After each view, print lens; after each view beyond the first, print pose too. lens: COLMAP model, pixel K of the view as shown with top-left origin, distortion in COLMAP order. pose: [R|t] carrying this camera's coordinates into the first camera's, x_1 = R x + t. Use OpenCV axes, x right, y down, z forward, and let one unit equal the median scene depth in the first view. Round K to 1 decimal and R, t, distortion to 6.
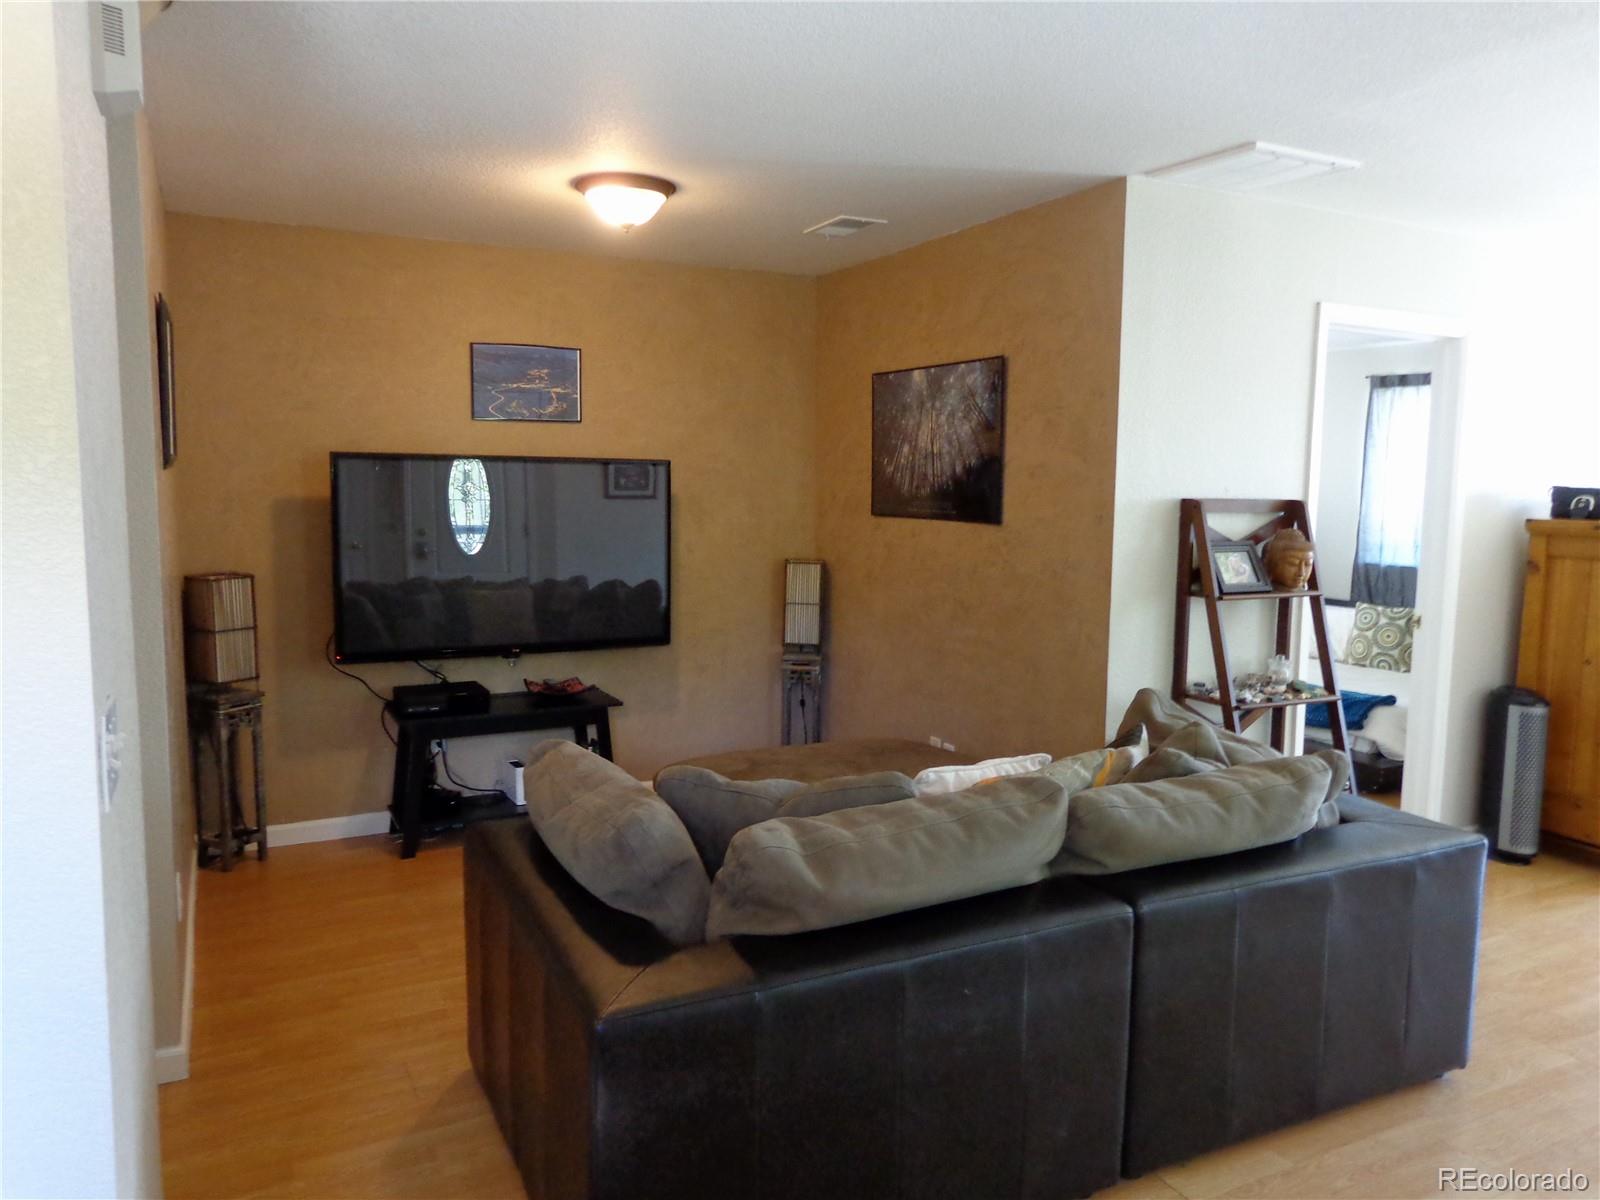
lens RADIAL K [[1128.7, 0, 794.4], [0, 1128.7, 601.2], [0, 0, 1]] dist [0.001014, 0.007085]
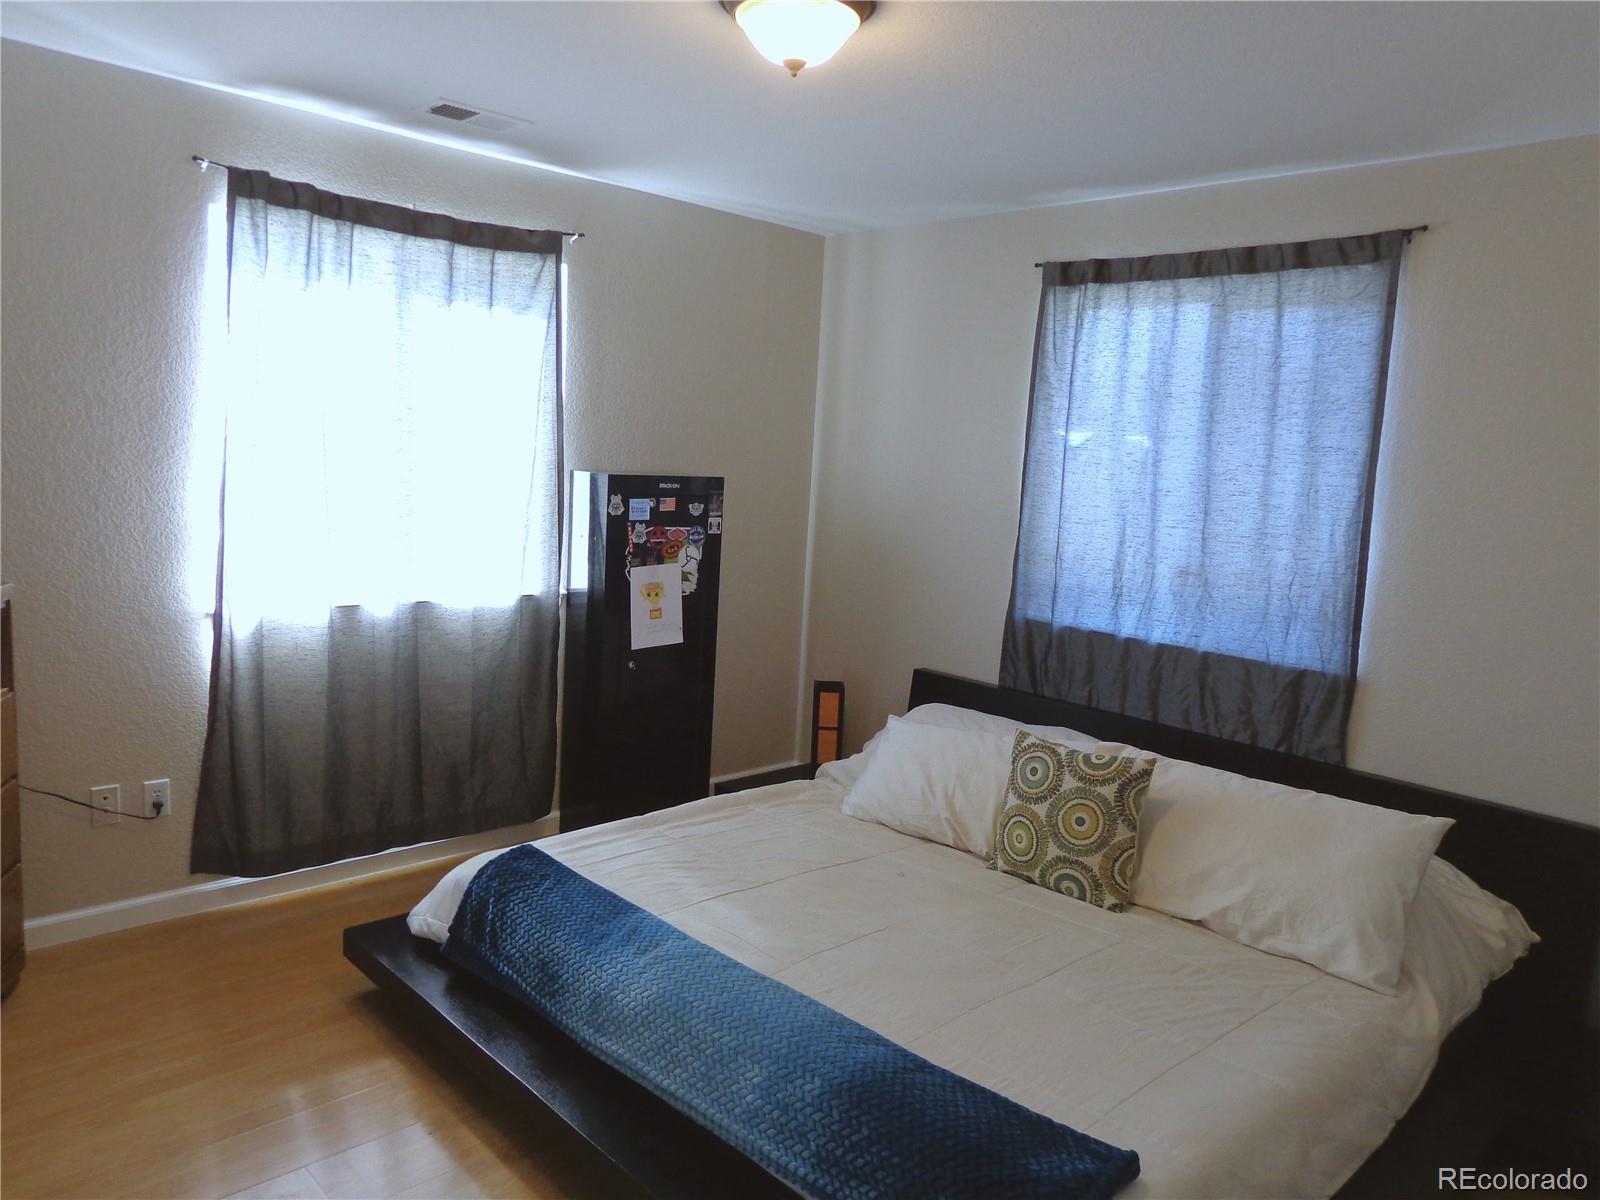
lens RADIAL K [[1128.7, 0, 802.6], [0, 1128.7, 599.0], [0, 0, 1]] dist [0.001014, 0.007085]
pose [[0.956509, 0.001985, 0.291696, 0.255867], [-0.014084, 0.999125, 0.039382, -0.063961], [-0.291362, -0.041777, 0.955700, 0.536353]]
